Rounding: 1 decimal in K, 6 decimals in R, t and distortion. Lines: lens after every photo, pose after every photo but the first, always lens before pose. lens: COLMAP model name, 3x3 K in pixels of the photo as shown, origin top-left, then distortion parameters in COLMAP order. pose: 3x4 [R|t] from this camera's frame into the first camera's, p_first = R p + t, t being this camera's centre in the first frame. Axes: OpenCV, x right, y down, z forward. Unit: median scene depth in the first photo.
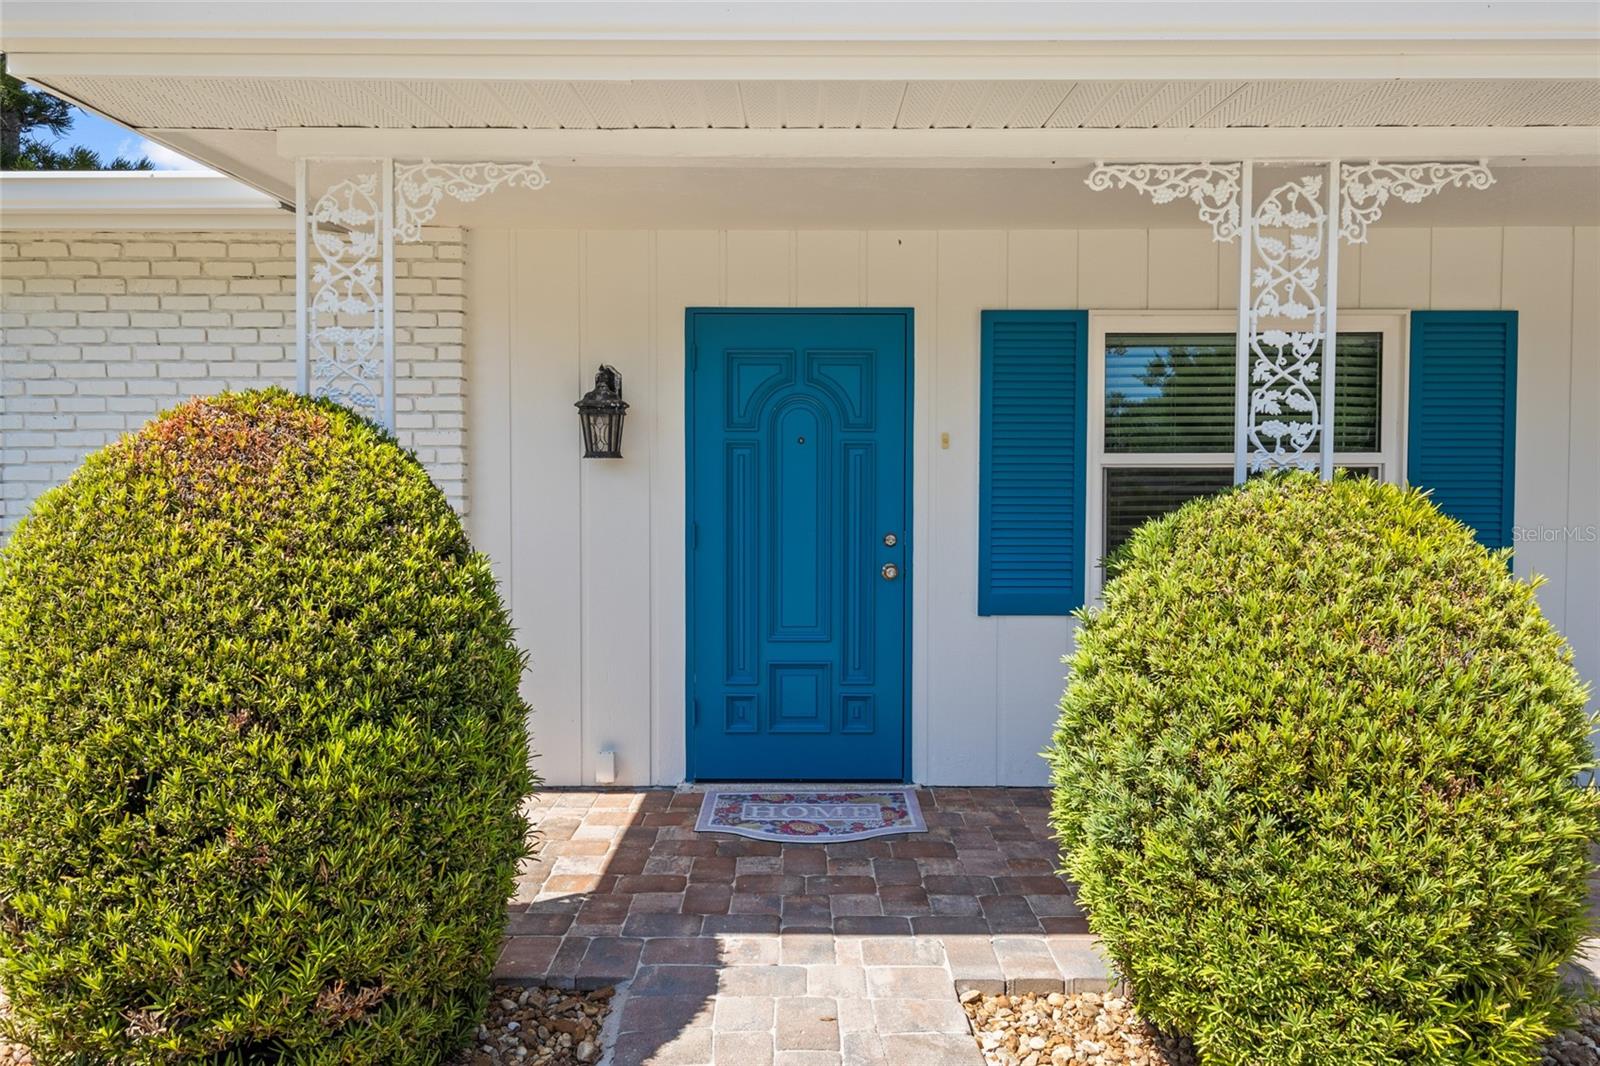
lens RADIAL K [[1386.2, 0, 800.2], [0, 1386.2, 534.3], [0, 0, 1]] dist [-0.024140, -0.005900]
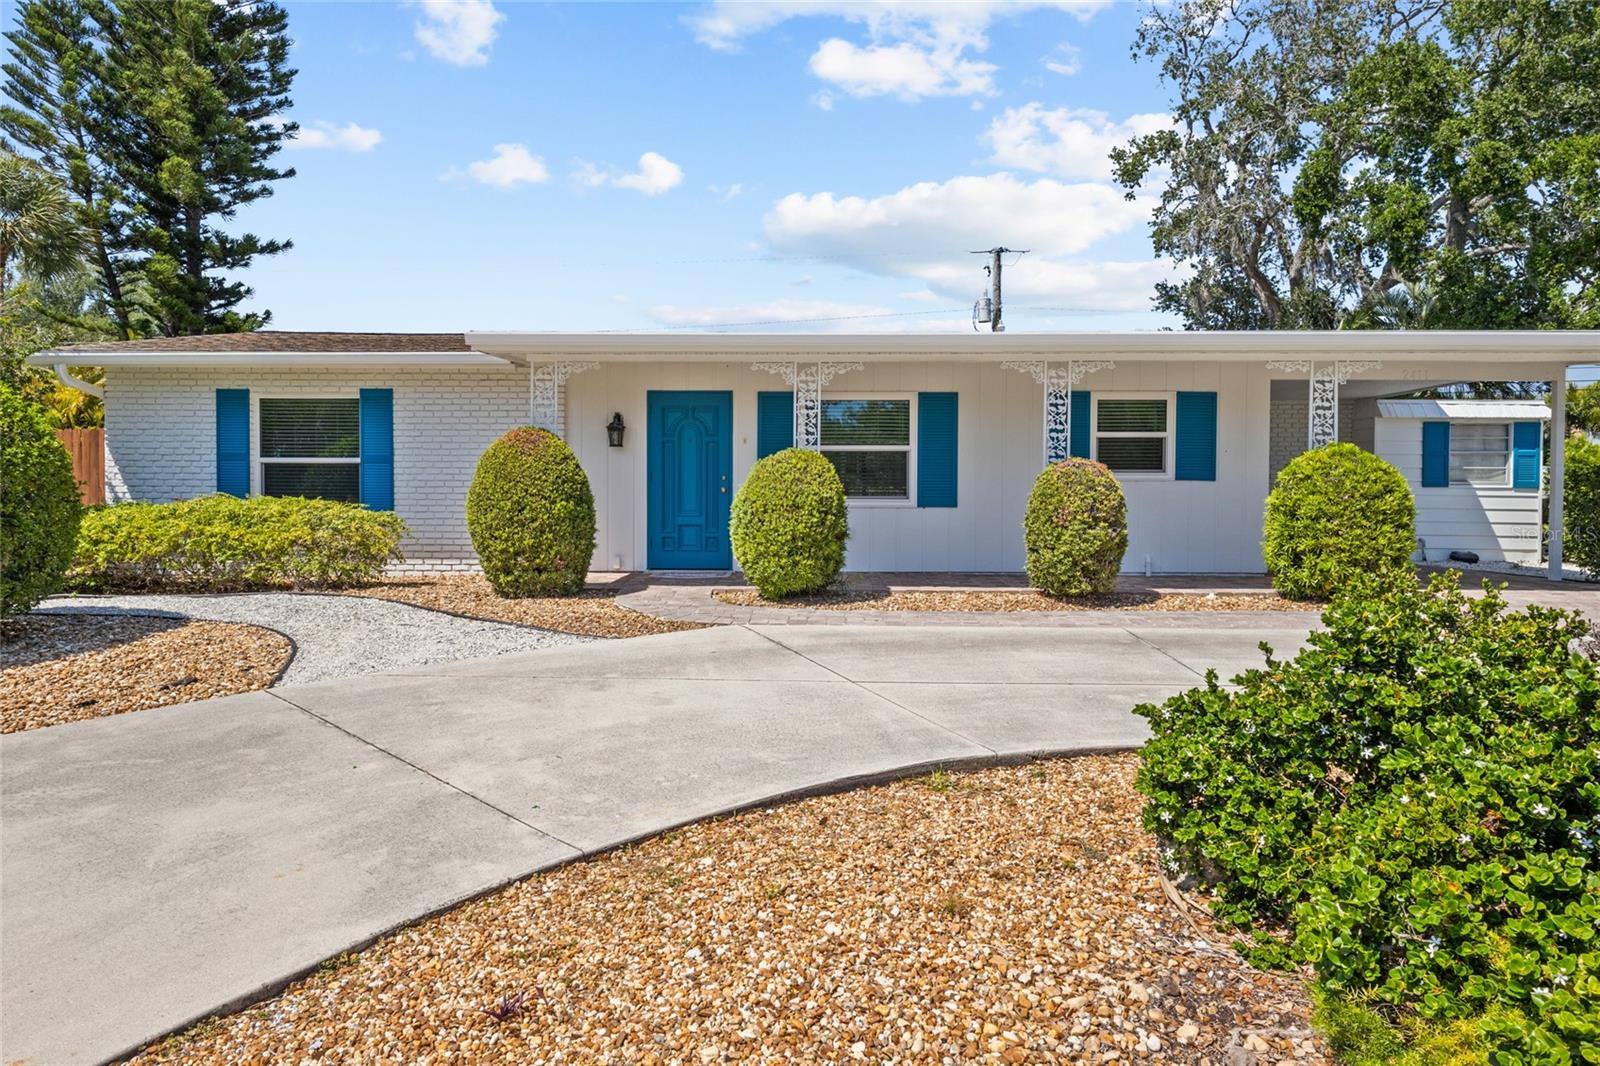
lens RADIAL K [[1386.2, 0, 798.9], [0, 1386.2, 532.2], [0, 0, 1]] dist [-0.024140, -0.005900]
pose [[0.999940, 0.003320, -0.010436, 0.242675], [-0.003359, 0.999987, -0.003744, 0.120372], [0.010423, 0.003779, 0.999939, -1.694218]]
